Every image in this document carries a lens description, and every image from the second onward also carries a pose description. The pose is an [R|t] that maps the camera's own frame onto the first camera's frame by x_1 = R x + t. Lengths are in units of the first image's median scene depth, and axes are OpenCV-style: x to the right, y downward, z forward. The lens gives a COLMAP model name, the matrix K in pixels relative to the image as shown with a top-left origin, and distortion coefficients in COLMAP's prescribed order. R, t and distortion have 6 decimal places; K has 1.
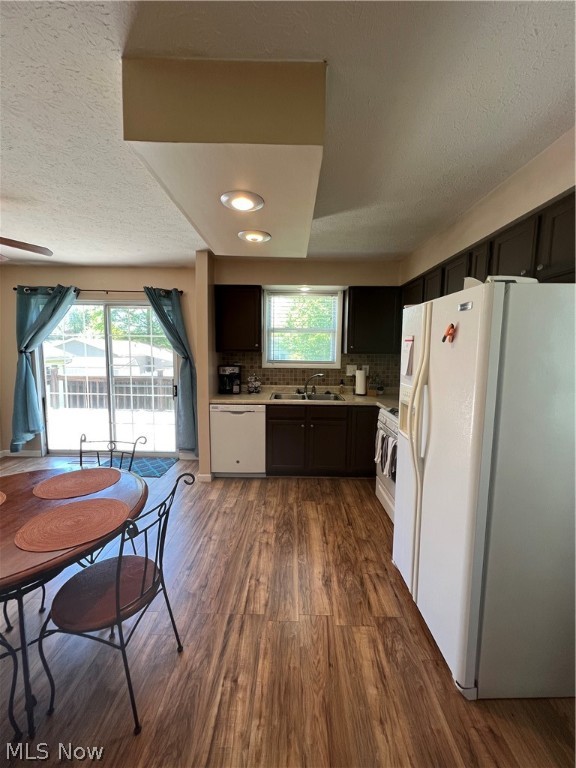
lens RADIAL K [[308.4, 0, 289.6], [0, 308.4, 382.3], [0, 0, 1]] dist [-0.003135, 0.000856]
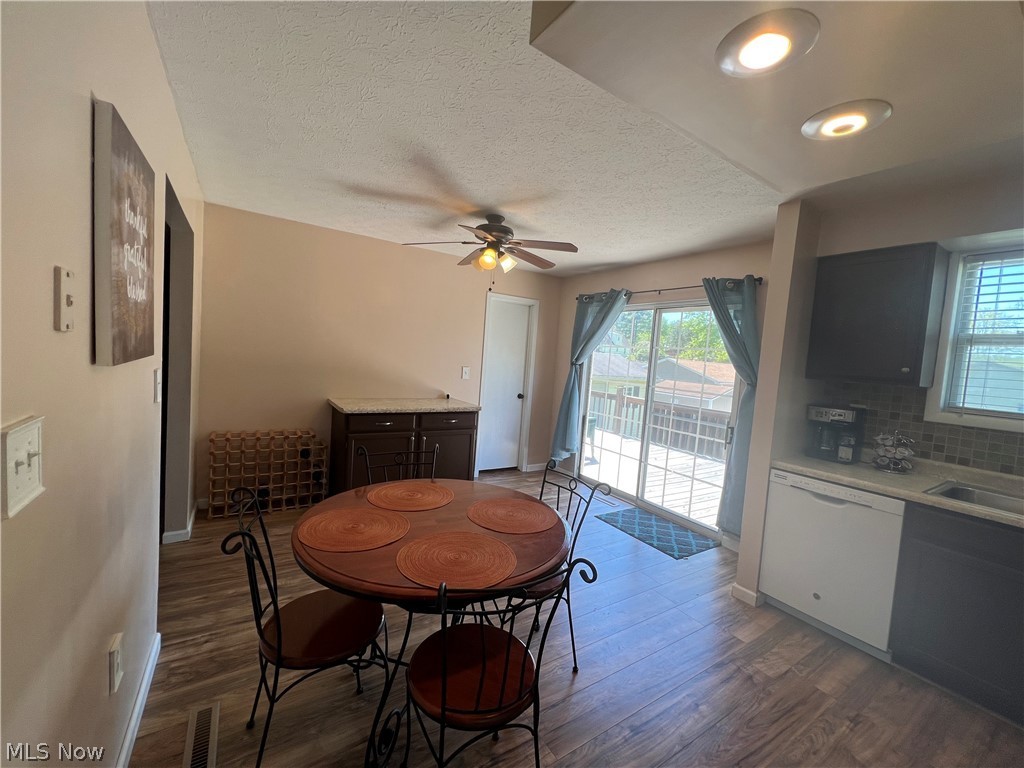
lens RADIAL K [[411.2, 0, 511.2], [0, 411.2, 380.2], [0, 0, 1]] dist [-0.003135, 0.000856]
pose [[0.550473, 0.075755, -0.831409, 0.082484], [-0.155851, 0.987692, -0.013194, -0.003051], [0.820176, 0.136839, 0.555505, 0.163784]]
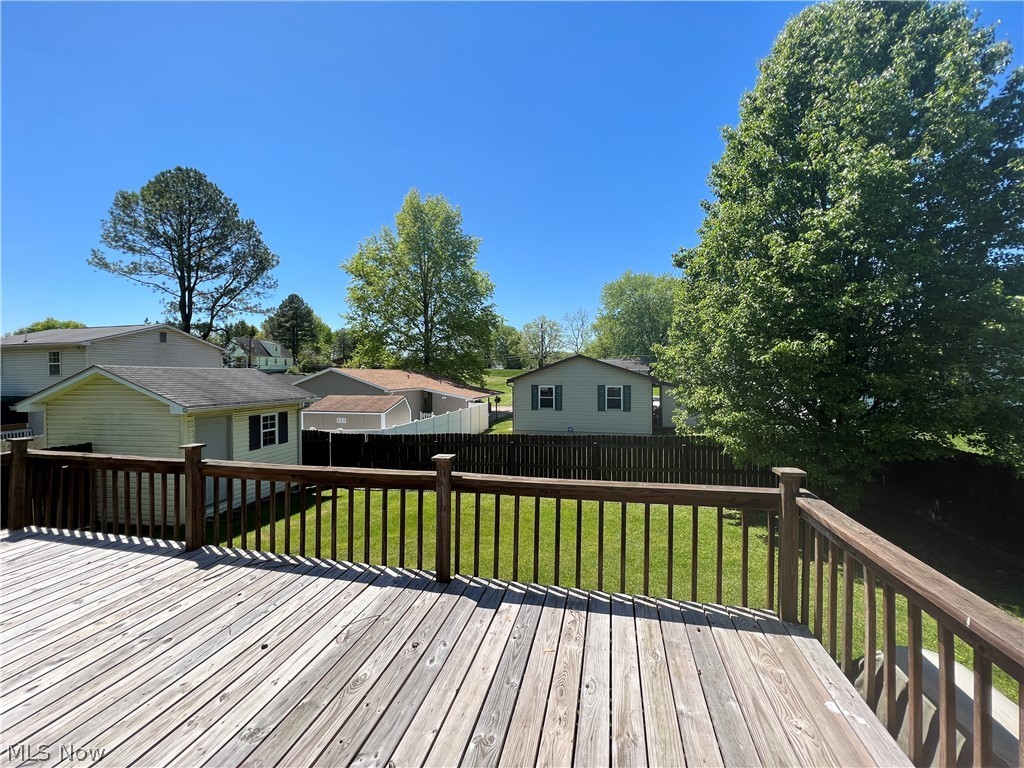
lens RADIAL K [[410.1, 0, 508.2], [0, 410.1, 379.7], [0, 0, 1]] dist [-0.000993, 0.000897]
pose [[0.973336, -0.019944, -0.228516, -0.494394], [-0.002703, 0.995147, -0.098364, -0.155460], [0.229369, 0.096359, 0.968558, 1.139295]]
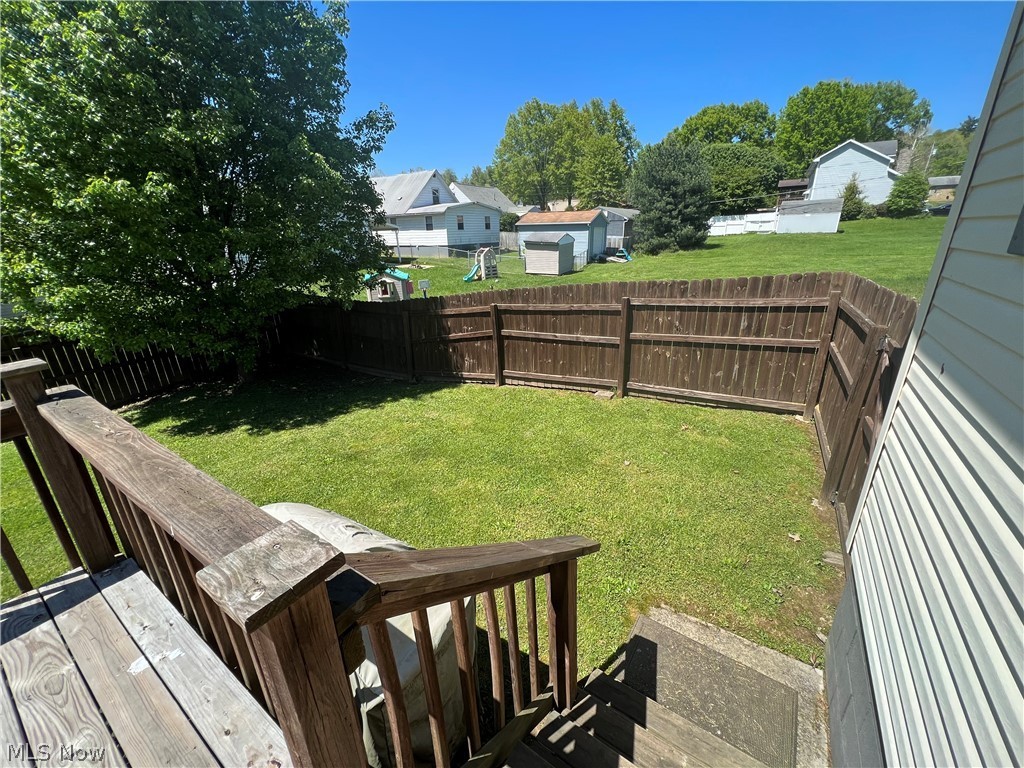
lens RADIAL K [[411.2, 0, 512.0], [0, 411.2, 381.8], [0, 0, 1]] dist [-0.003135, 0.000856]
pose [[0.534421, -0.318898, 0.782750, -0.235791], [0.125038, 0.945732, 0.299928, -0.115937], [-0.835918, -0.062414, 0.545294, 1.300367]]
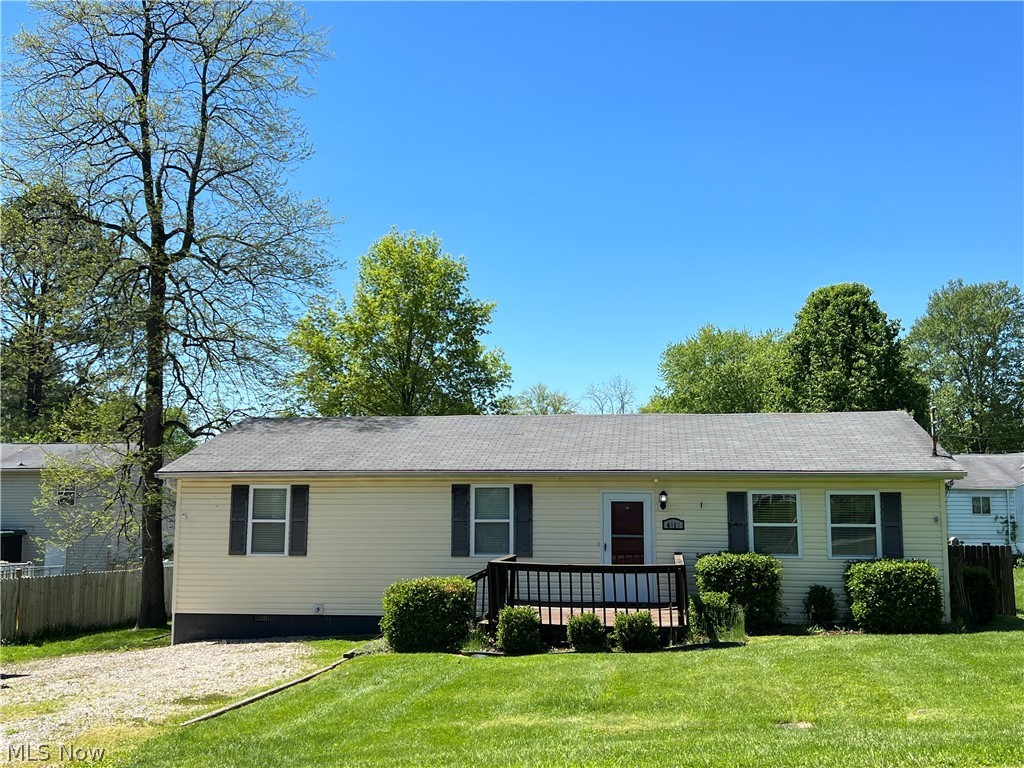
lens RADIAL K [[1004.5, 0, 517.5], [0, 1004.5, 387.8], [0, 0, 1]] dist [0.031746, 0.000000]
pose [[0.991992, -0.031075, -0.122416, -1.173336], [0.003550, 0.975736, -0.218920, 0.518052], [0.126249, 0.216733, 0.968033, -6.566538]]
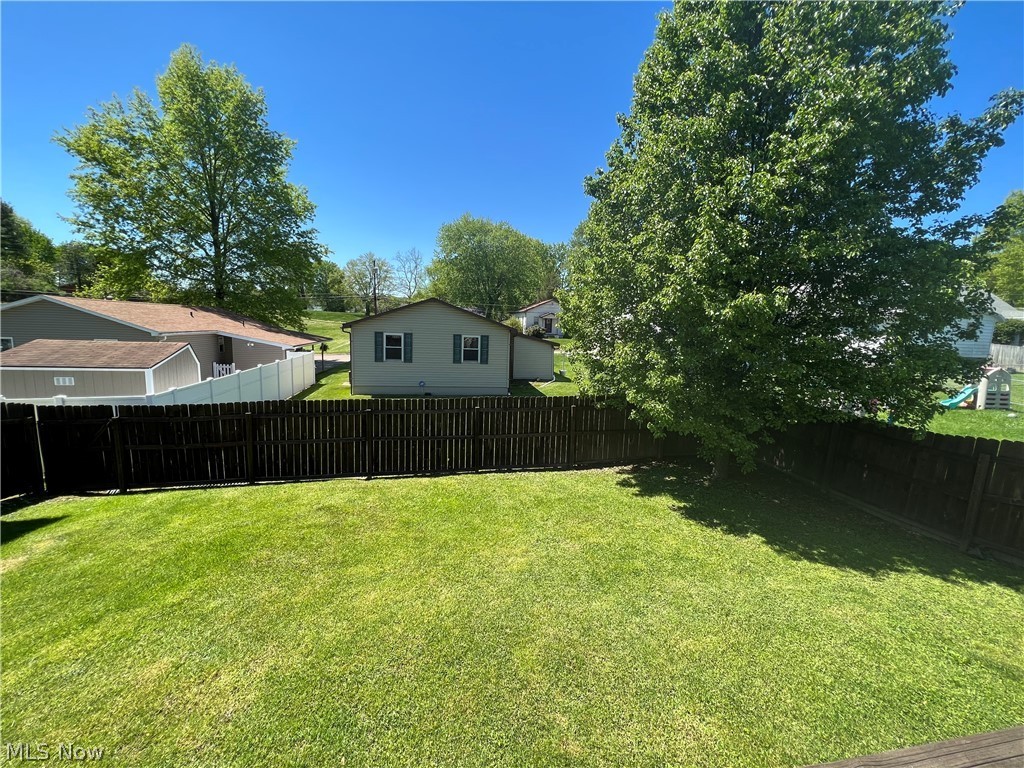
lens RADIAL K [[411.2, 0, 510.3], [0, 411.2, 379.5], [0, 0, 1]] dist [-0.003135, 0.000856]
pose [[0.982619, -0.008003, 0.185462, -0.882298], [0.002586, 0.999564, 0.029429, -0.240680], [-0.185616, -0.028438, 0.982211, 1.880794]]
